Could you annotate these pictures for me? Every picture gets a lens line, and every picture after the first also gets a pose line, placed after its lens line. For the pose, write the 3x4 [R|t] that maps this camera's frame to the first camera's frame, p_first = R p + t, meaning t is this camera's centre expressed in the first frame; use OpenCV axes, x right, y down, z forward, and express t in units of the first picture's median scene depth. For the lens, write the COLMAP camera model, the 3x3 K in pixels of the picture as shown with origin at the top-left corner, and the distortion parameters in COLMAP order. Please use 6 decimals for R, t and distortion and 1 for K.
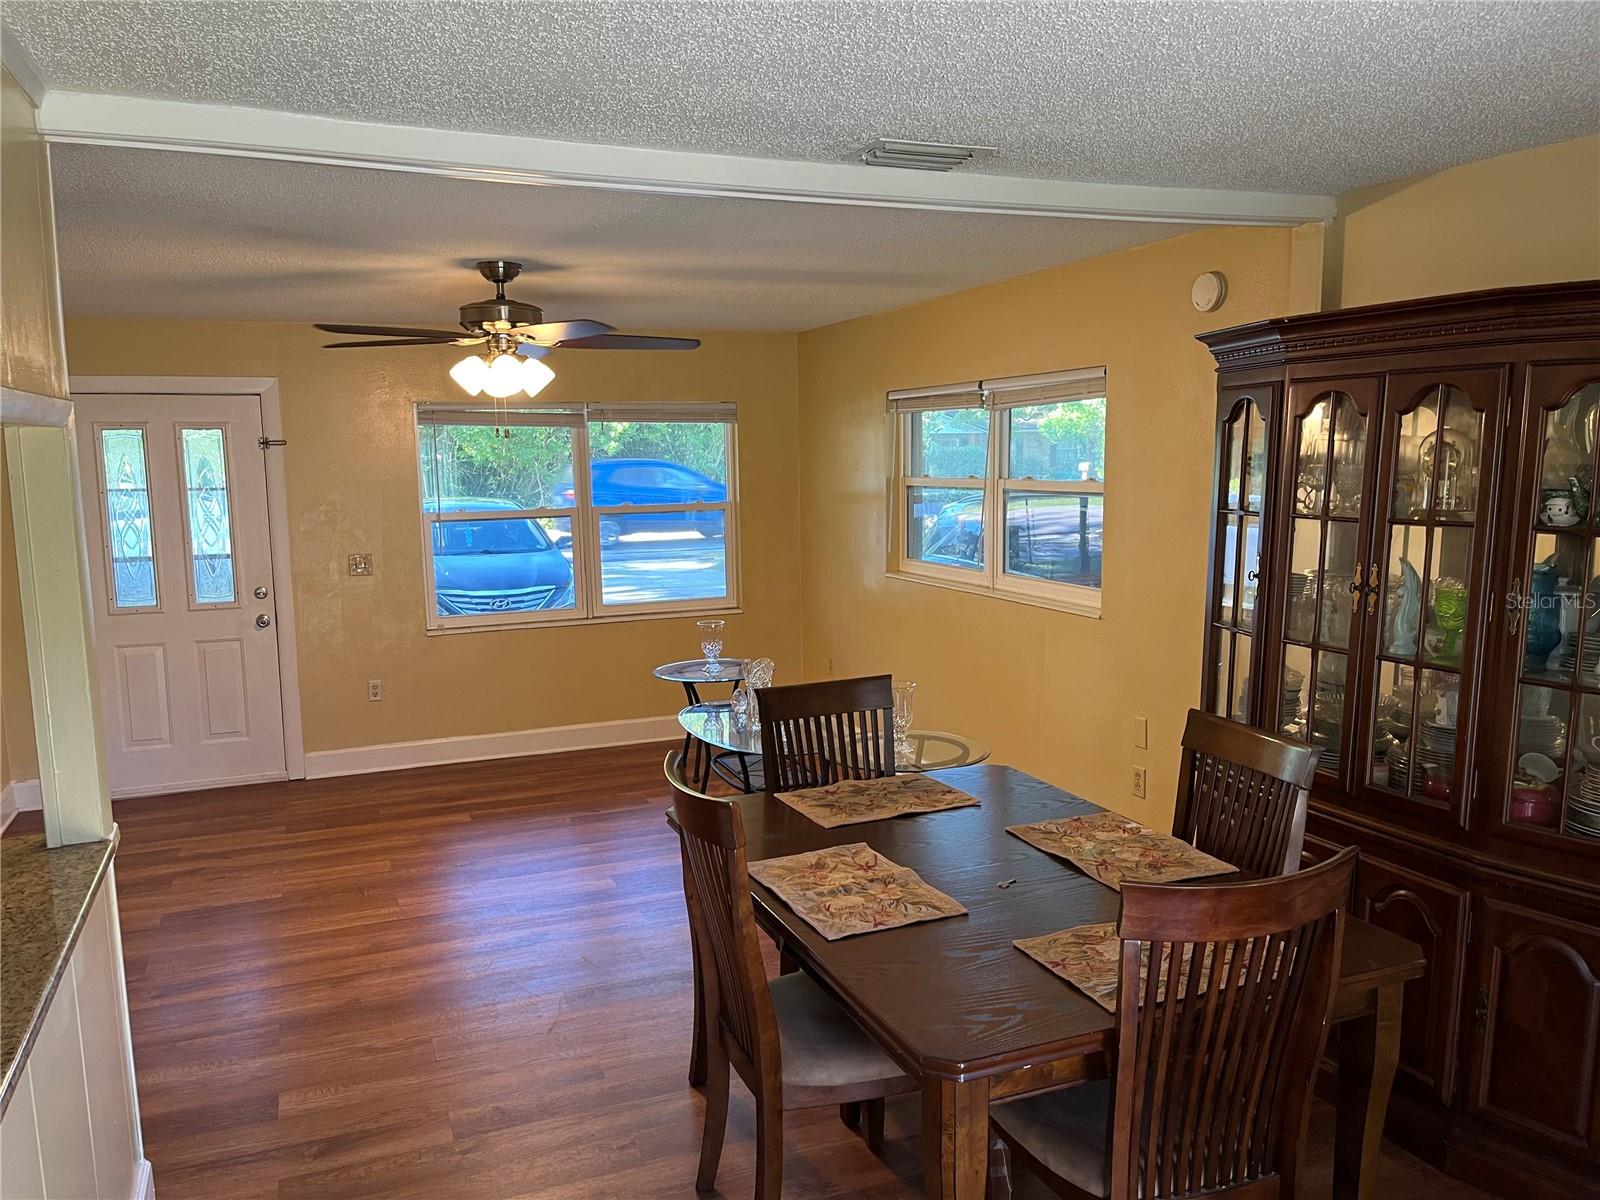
lens RADIAL K [[1205.5, 0, 797.4], [0, 1205.5, 604.4], [0, 0, 1]] dist [0.070416, -0.094133]
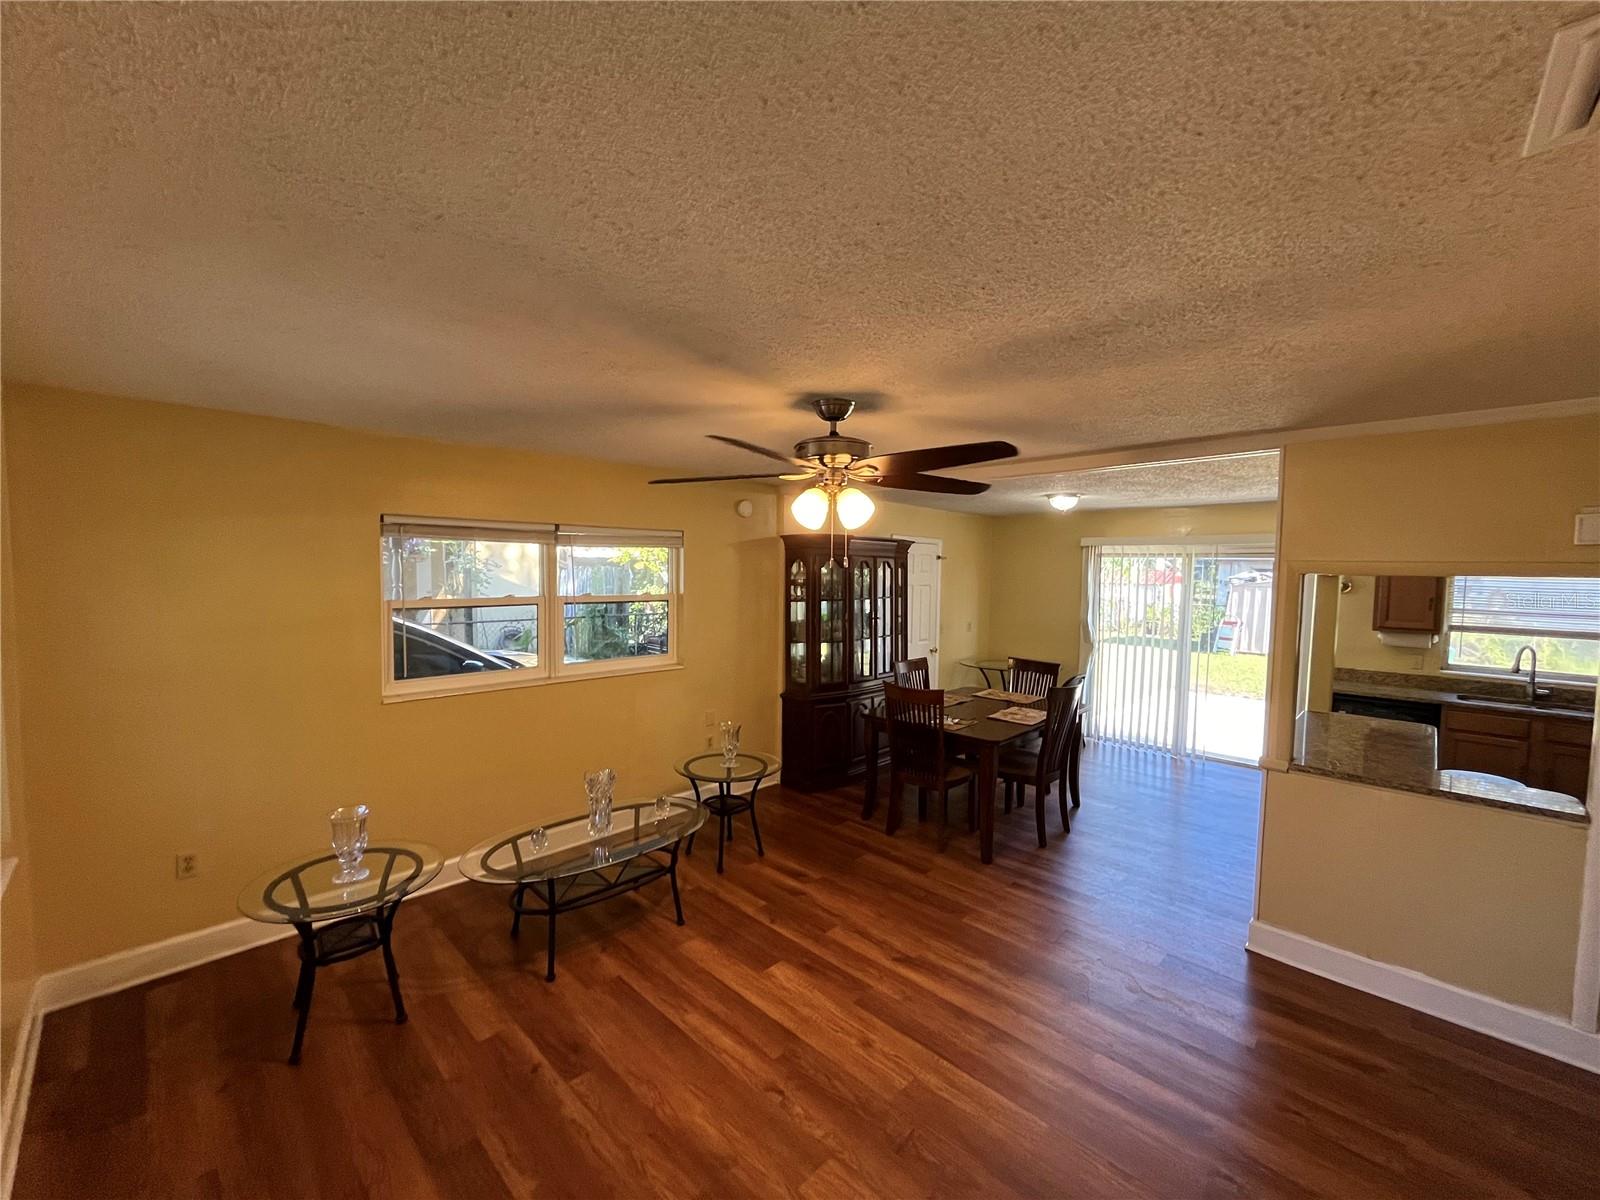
lens RADIAL K [[655.3, 0, 795.8], [0, 655.3, 606.0], [0, 0, 1]] dist [-0.001399, -0.000149]
pose [[-0.390205, -0.046498, 0.919553, -0.756342], [0.106689, 0.989713, 0.095318, -0.164410], [-0.914526, 0.135300, -0.381230, 1.273514]]
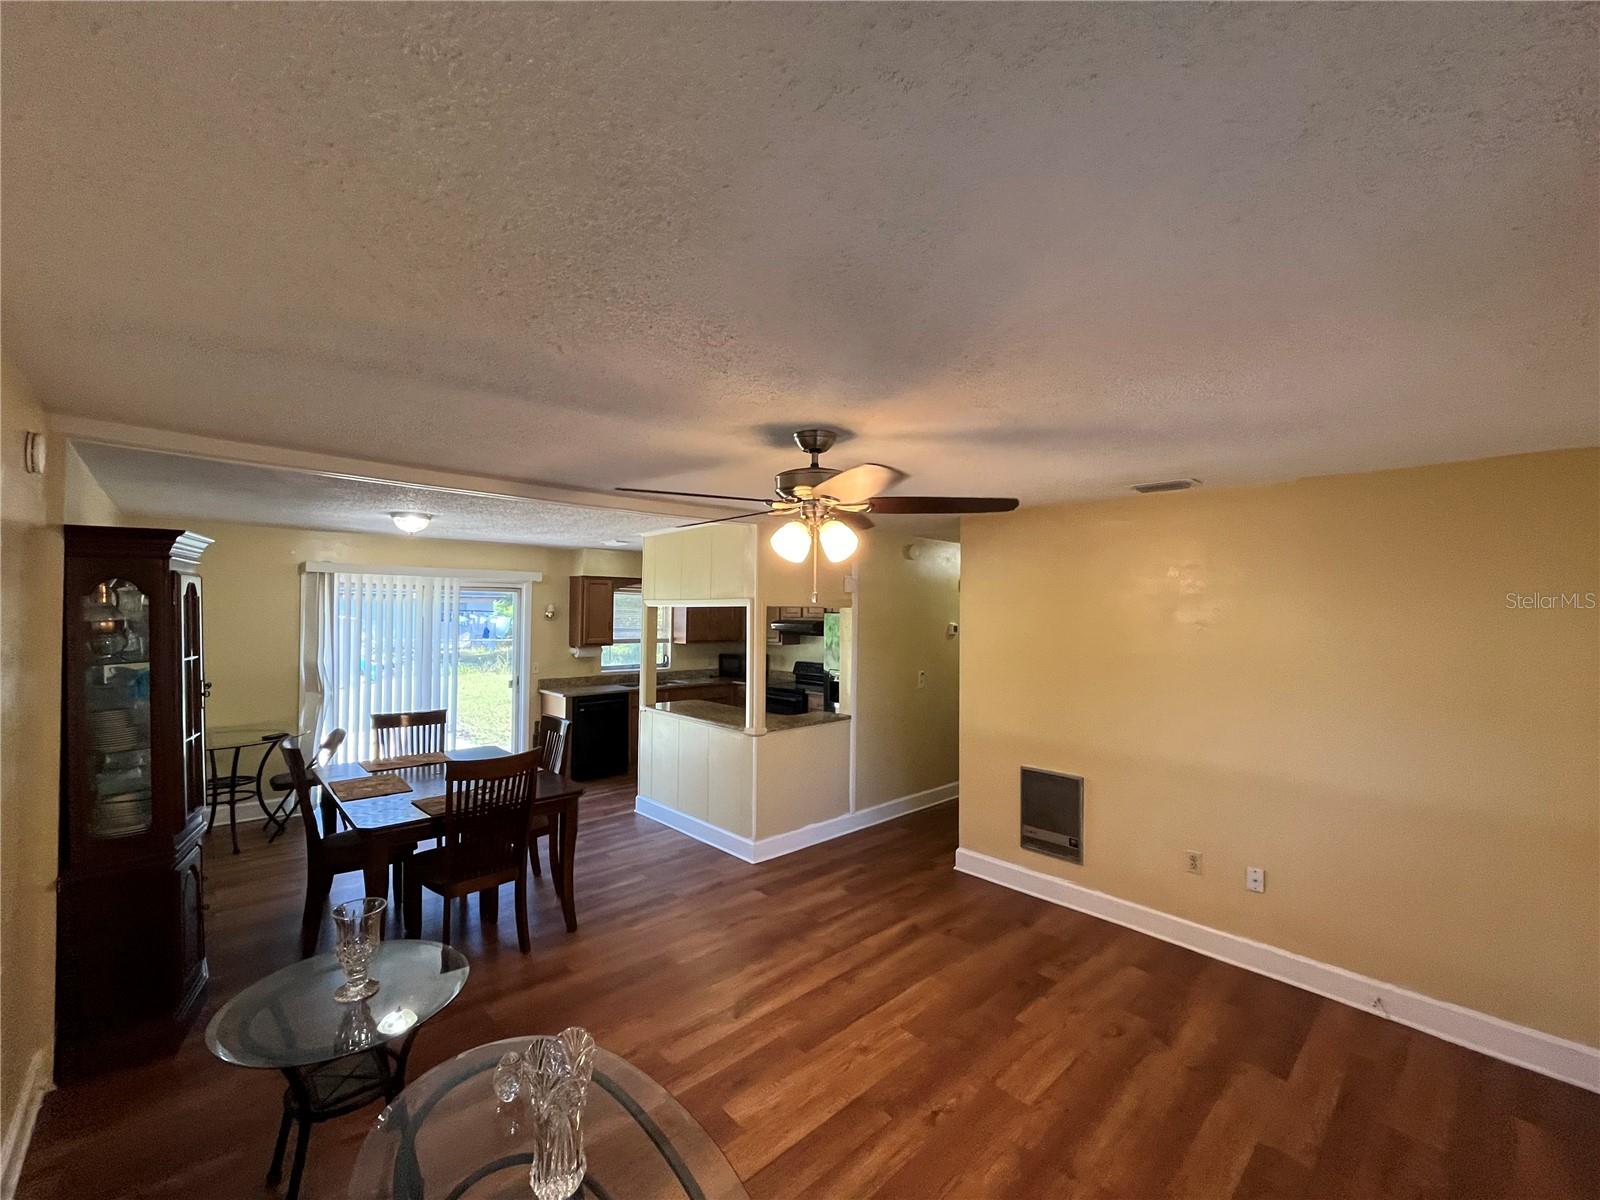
lens RADIAL K [[655.3, 0, 796.4], [0, 655.3, 602.0], [0, 0, 1]] dist [-0.001399, -0.000149]
pose [[-0.934992, -0.002565, -0.354660, -0.031802], [-0.042807, 0.993480, 0.105666, -0.198012], [0.352076, 0.113979, -0.929005, 1.534165]]
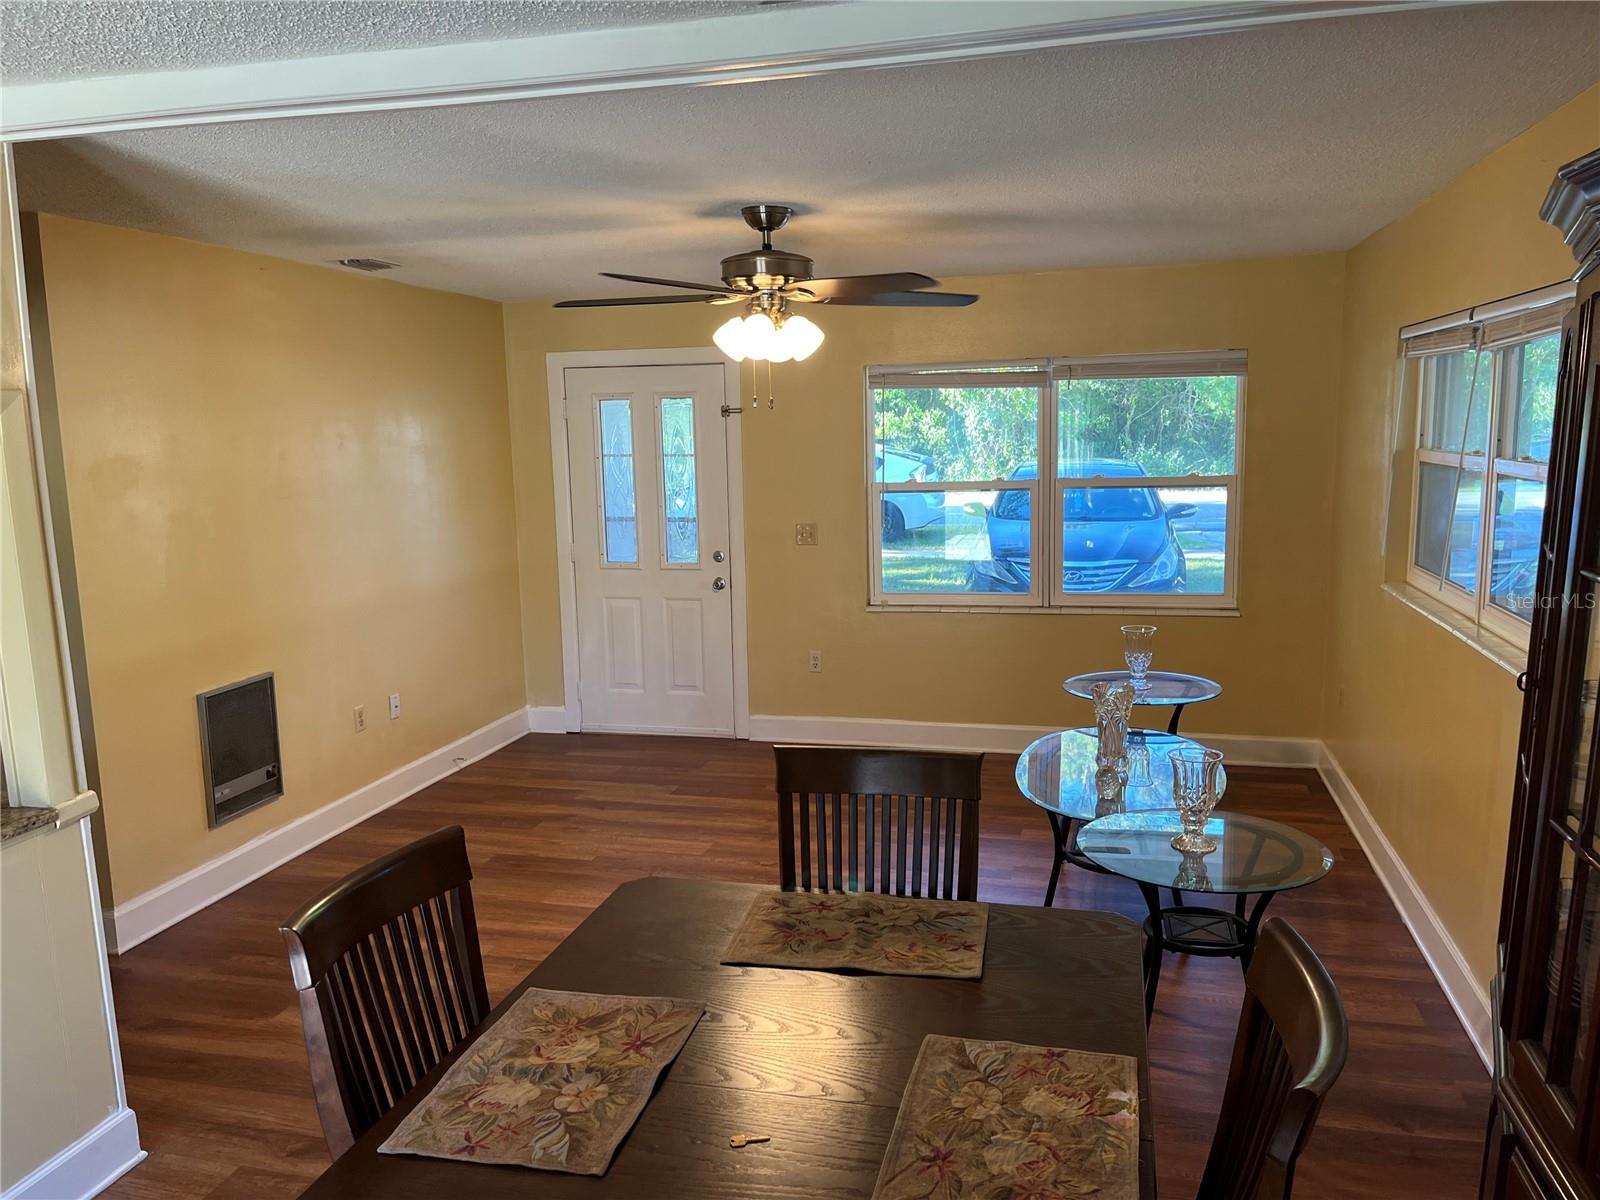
lens RADIAL K [[1205.5, 0, 802.8], [0, 1205.5, 613.9], [0, 0, 1]] dist [0.070416, -0.094133]
pose [[0.805817, 0.092570, -0.584885, 0.318072], [-0.065190, 0.995570, 0.067754, -0.050250], [0.588566, -0.016469, 0.808282, 0.303622]]
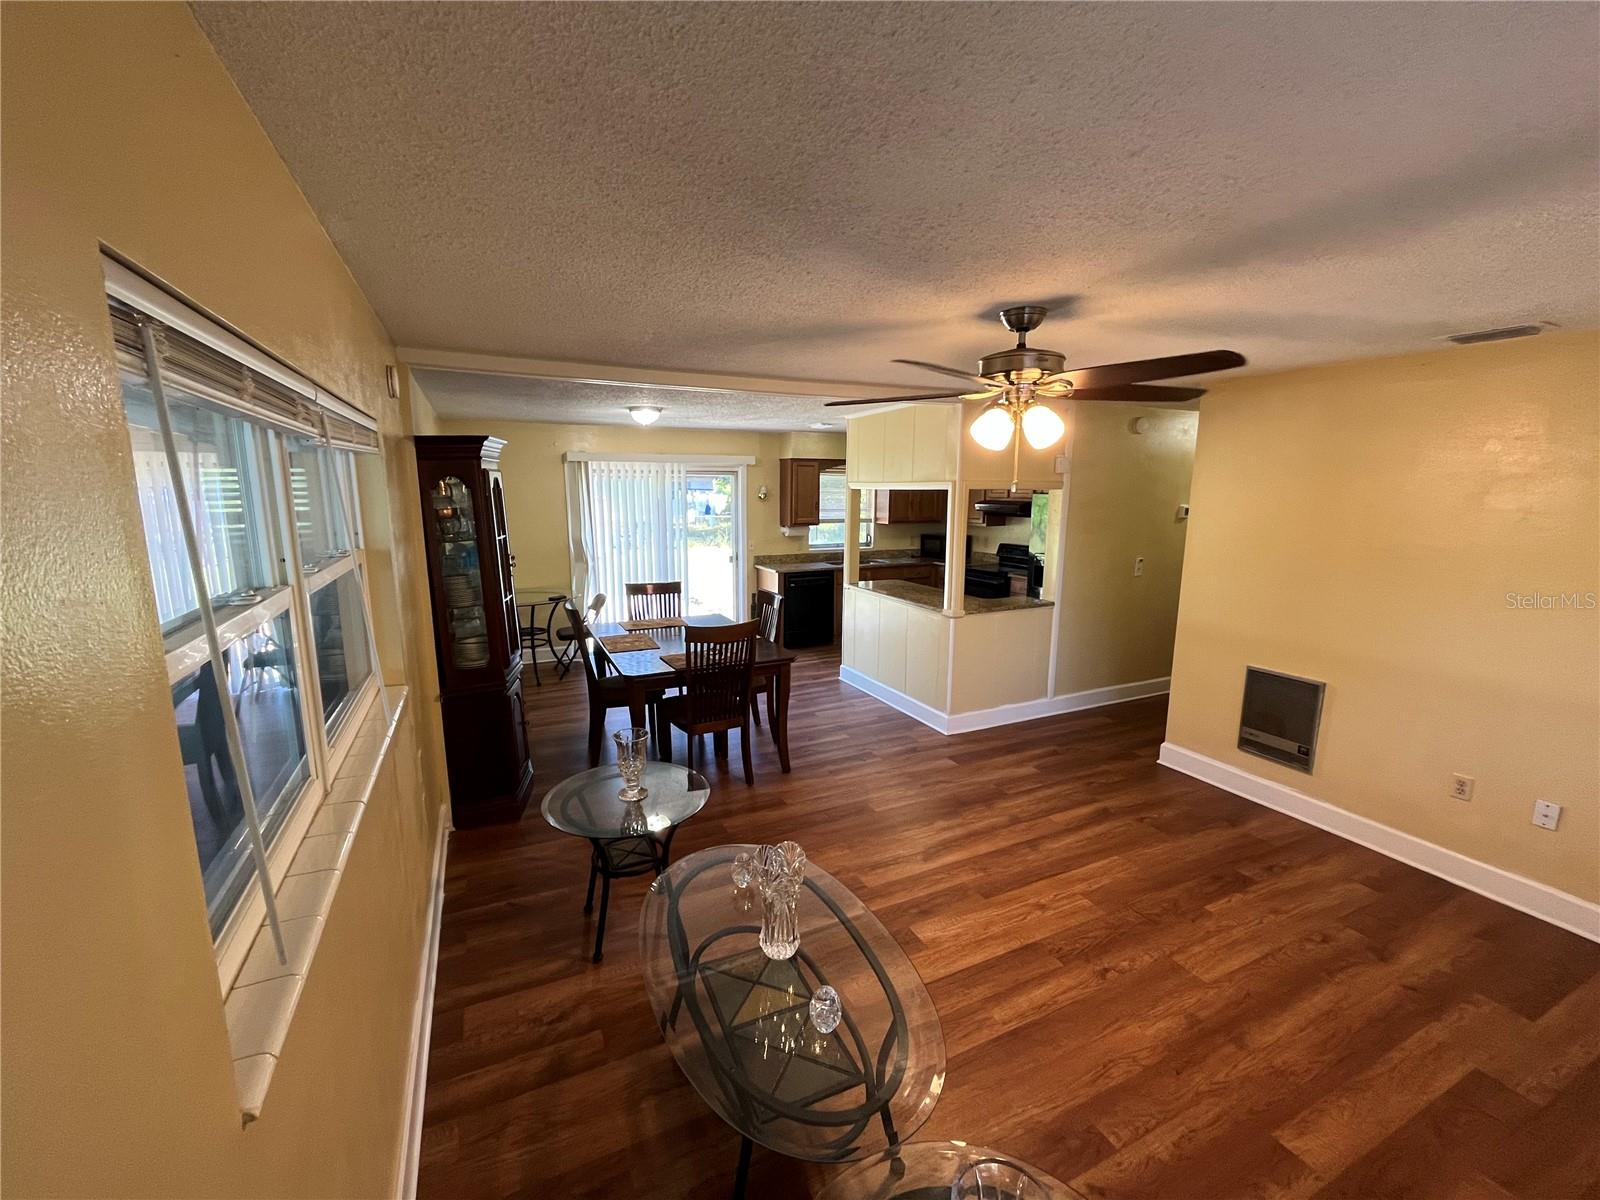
lens RADIAL K [[655.3, 0, 796.9], [0, 655.3, 601.8], [0, 0, 1]] dist [-0.001399, -0.000149]
pose [[-0.998395, 0.019326, -0.053238, -0.029925], [0.002704, 0.955179, 0.296016, -0.215178], [0.056573, 0.295397, -0.953698, 1.565305]]
